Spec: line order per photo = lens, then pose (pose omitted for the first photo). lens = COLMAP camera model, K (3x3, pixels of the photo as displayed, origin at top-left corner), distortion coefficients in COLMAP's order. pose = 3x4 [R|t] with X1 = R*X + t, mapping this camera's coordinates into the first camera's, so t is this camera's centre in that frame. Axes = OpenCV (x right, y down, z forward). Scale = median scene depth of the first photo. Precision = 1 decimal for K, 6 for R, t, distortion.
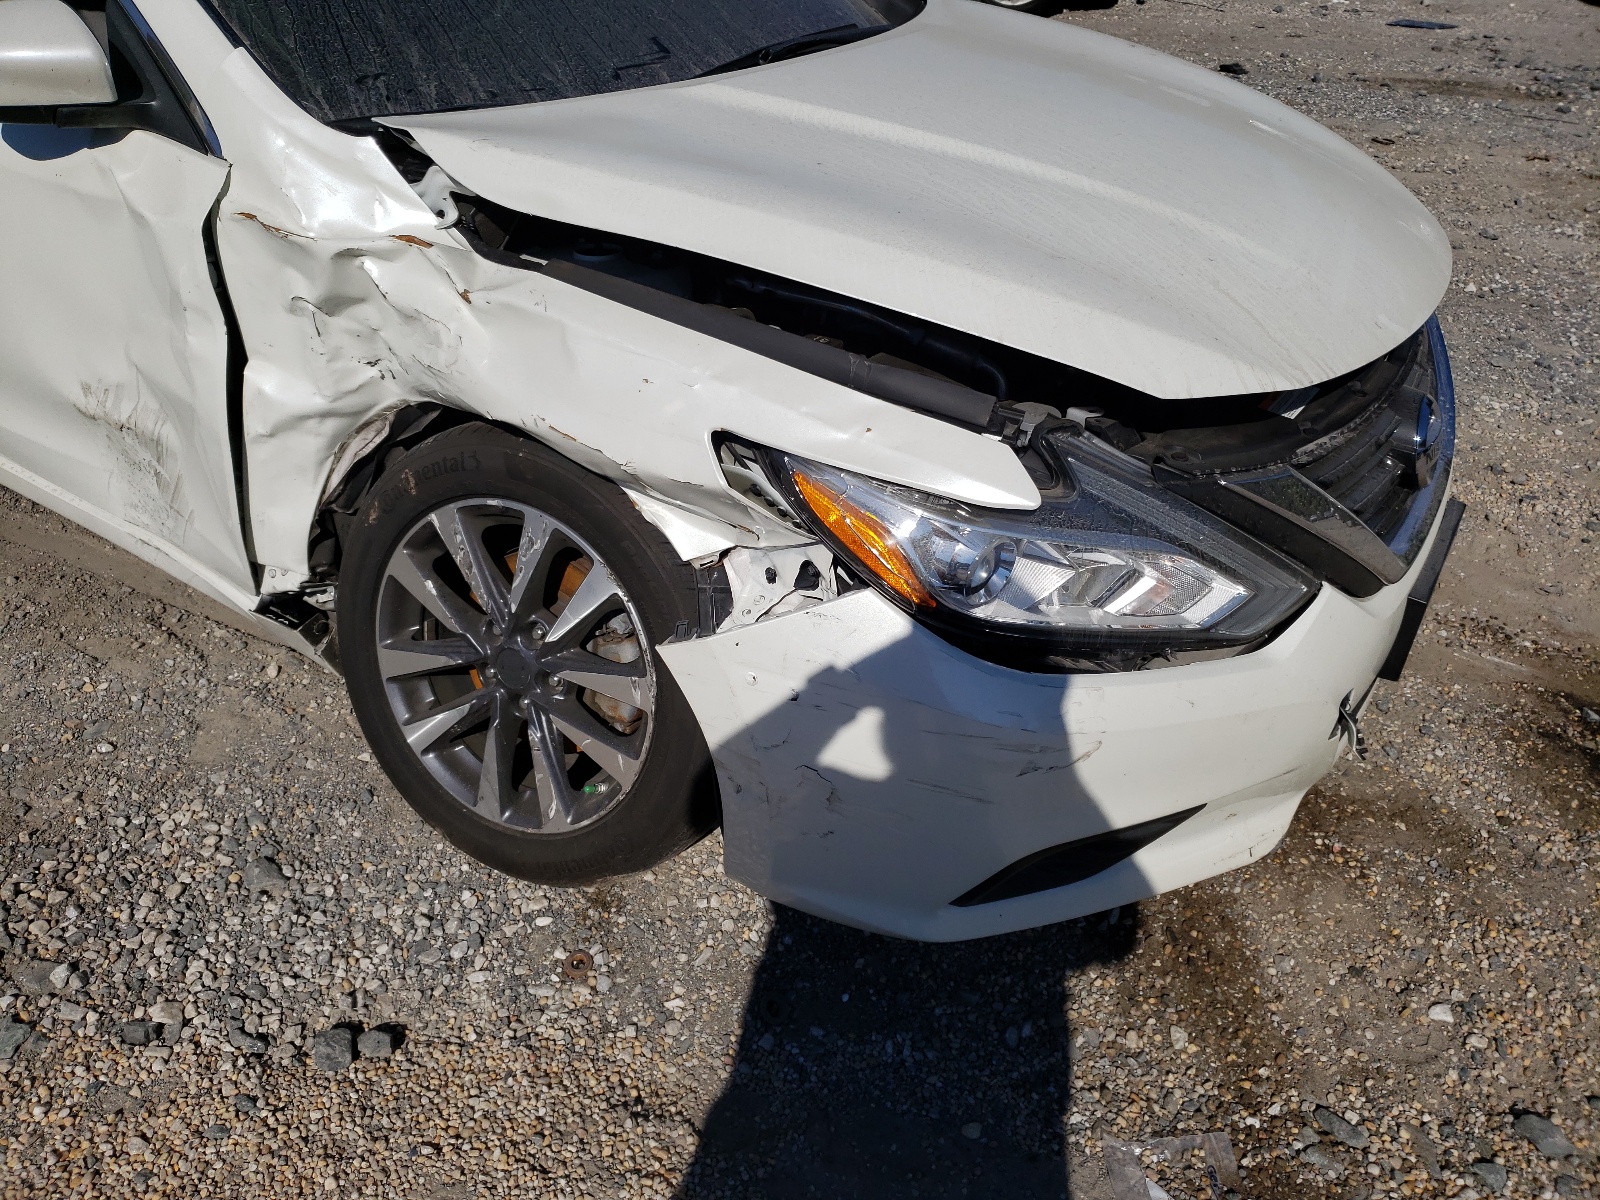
lens RADIAL K [[1229.9, 0, 797.8], [0, 1229.9, 563.3], [0, 0, 1]] dist [-0.002949, 0.055541]
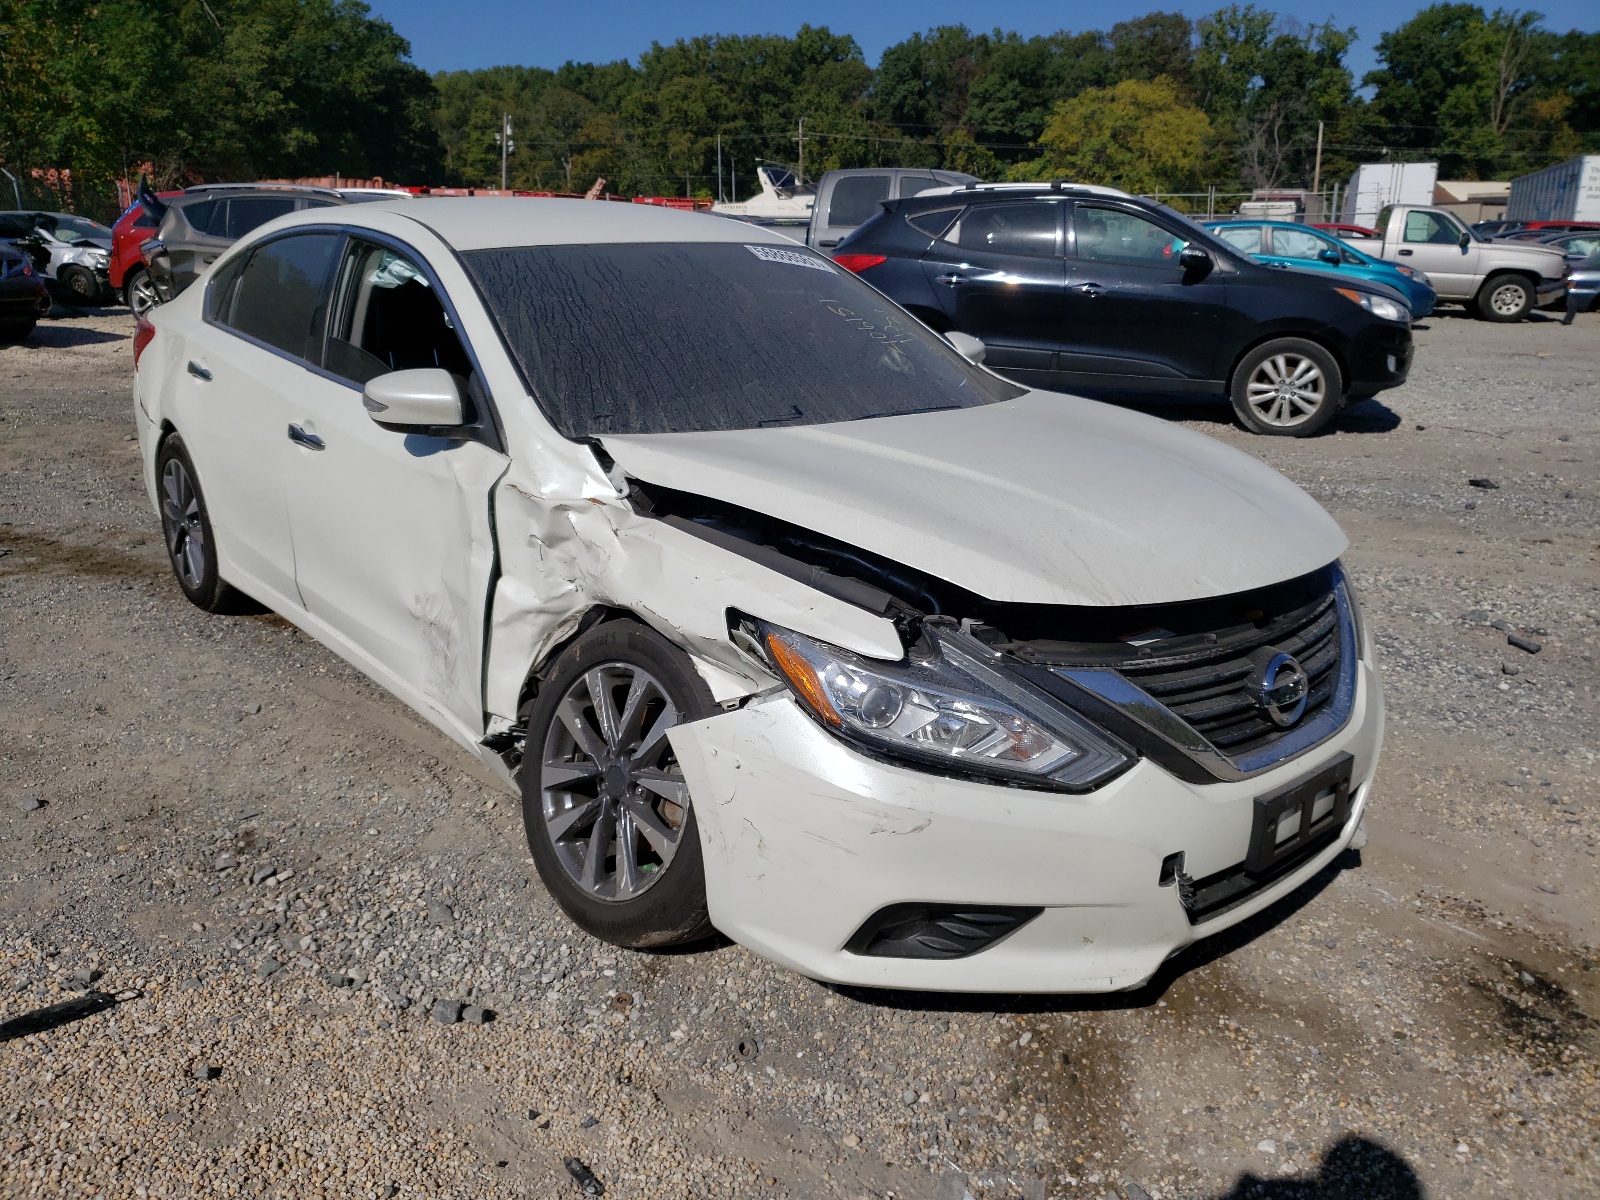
lens RADIAL K [[1220.3, 0, 800.0], [0, 1220.3, 600.0], [0, 0, 1]] dist [0.112934, -0.162028]
pose [[0.958385, 0.065971, -0.277751, 0.378385], [-0.142679, 0.953392, -0.265868, 0.239590], [0.247266, 0.294433, 0.923130, -0.380000]]
